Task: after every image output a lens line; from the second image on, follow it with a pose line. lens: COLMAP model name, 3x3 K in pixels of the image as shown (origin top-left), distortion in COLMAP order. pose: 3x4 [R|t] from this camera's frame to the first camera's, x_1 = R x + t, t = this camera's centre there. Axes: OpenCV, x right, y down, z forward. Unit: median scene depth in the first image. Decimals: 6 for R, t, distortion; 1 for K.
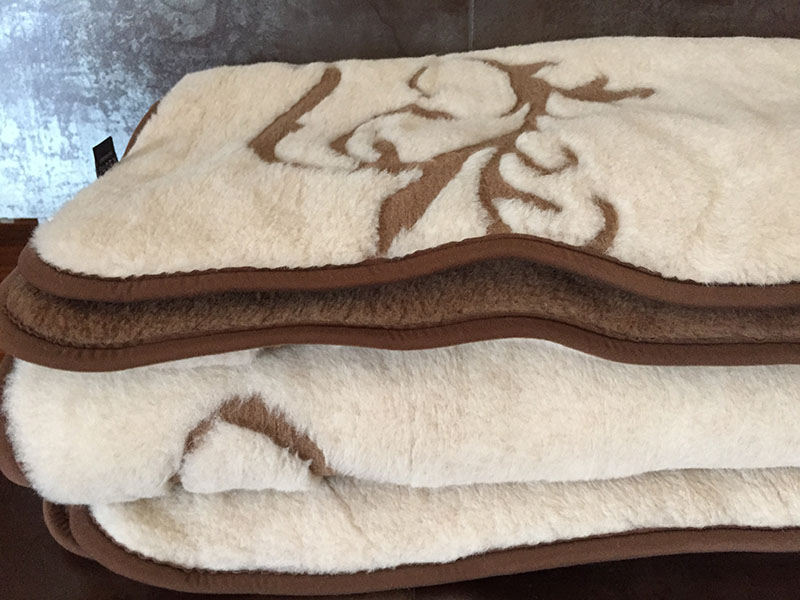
lens RADIAL K [[690.9, 0, 394.9], [0, 690.9, 297.7], [0, 0, 1]] dist [0.097087, -0.146182]
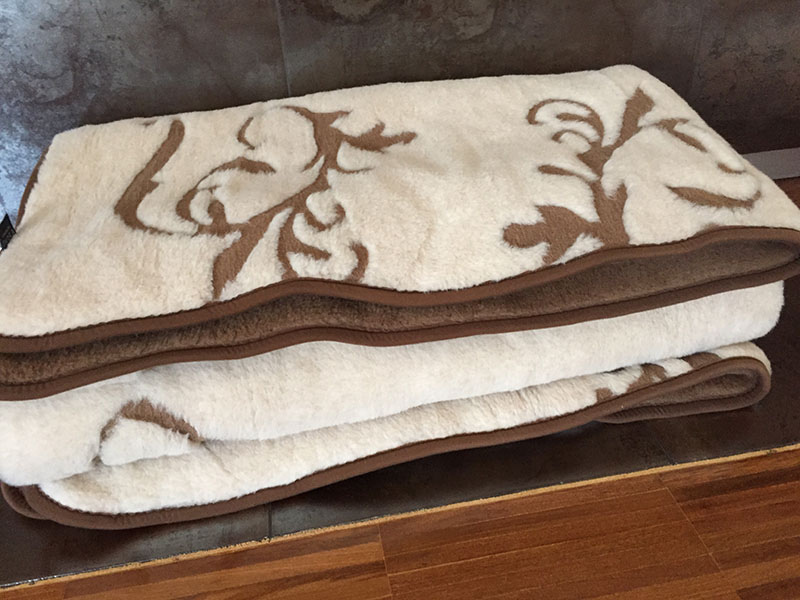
lens RADIAL K [[690.9, 0, 394.9], [0, 690.9, 297.7], [0, 0, 1]] dist [0.097087, -0.146182]
pose [[0.984643, -0.116918, 0.129644, 0.157805], [0.104205, 0.989428, 0.100864, -0.164407], [-0.140066, -0.085806, 0.986417, -0.533625]]
